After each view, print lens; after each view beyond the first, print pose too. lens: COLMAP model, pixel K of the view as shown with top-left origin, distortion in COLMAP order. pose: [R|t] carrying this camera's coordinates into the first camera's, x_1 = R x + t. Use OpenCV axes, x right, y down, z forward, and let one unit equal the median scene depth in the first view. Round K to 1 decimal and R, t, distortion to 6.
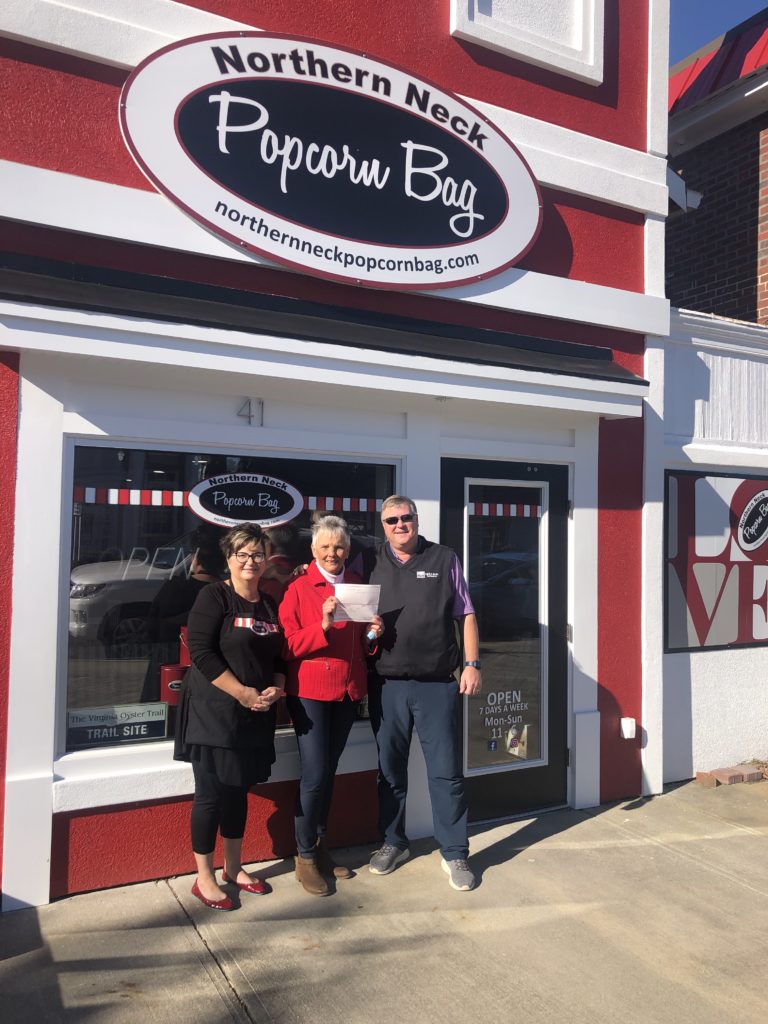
lens RADIAL K [[845.3, 0, 384.0], [0, 845.3, 516.0], [0, 0, 1]] dist [0.010071, -0.010103]
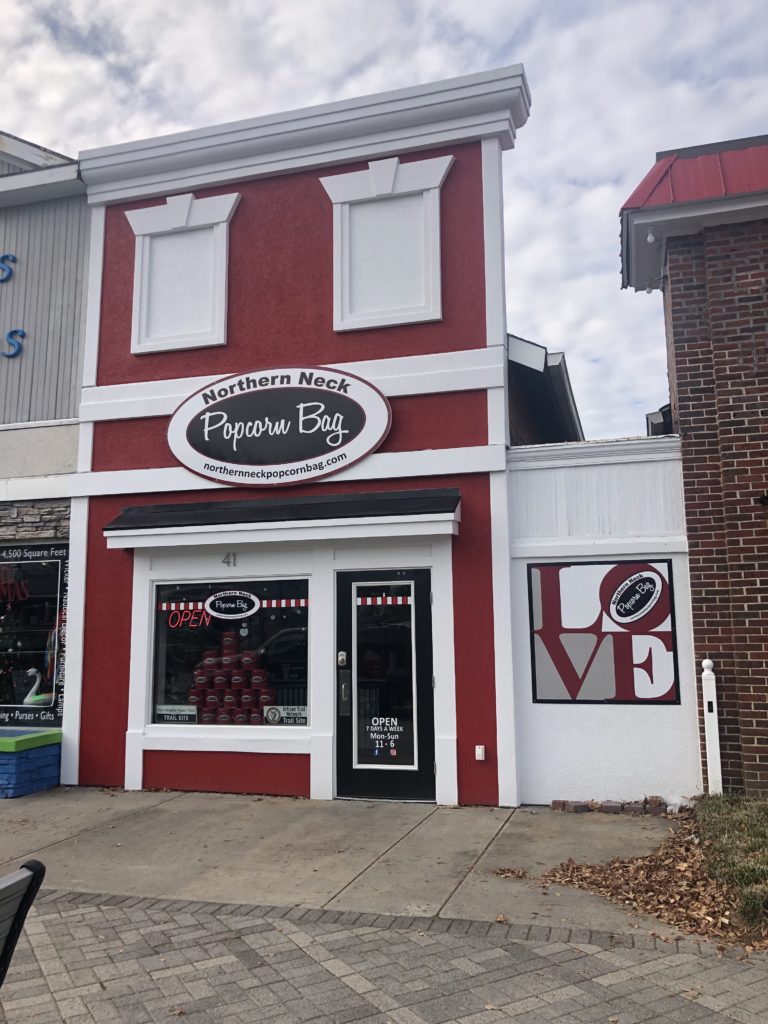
lens RADIAL K [[845.3, 0, 380.3], [0, 845.3, 509.2], [0, 0, 1]] dist [0.010071, -0.010103]
pose [[0.712742, -0.126007, -0.690016, 1.385840], [0.038836, 0.989312, -0.140548, 0.048850], [0.700351, 0.073377, 0.710017, -0.165792]]
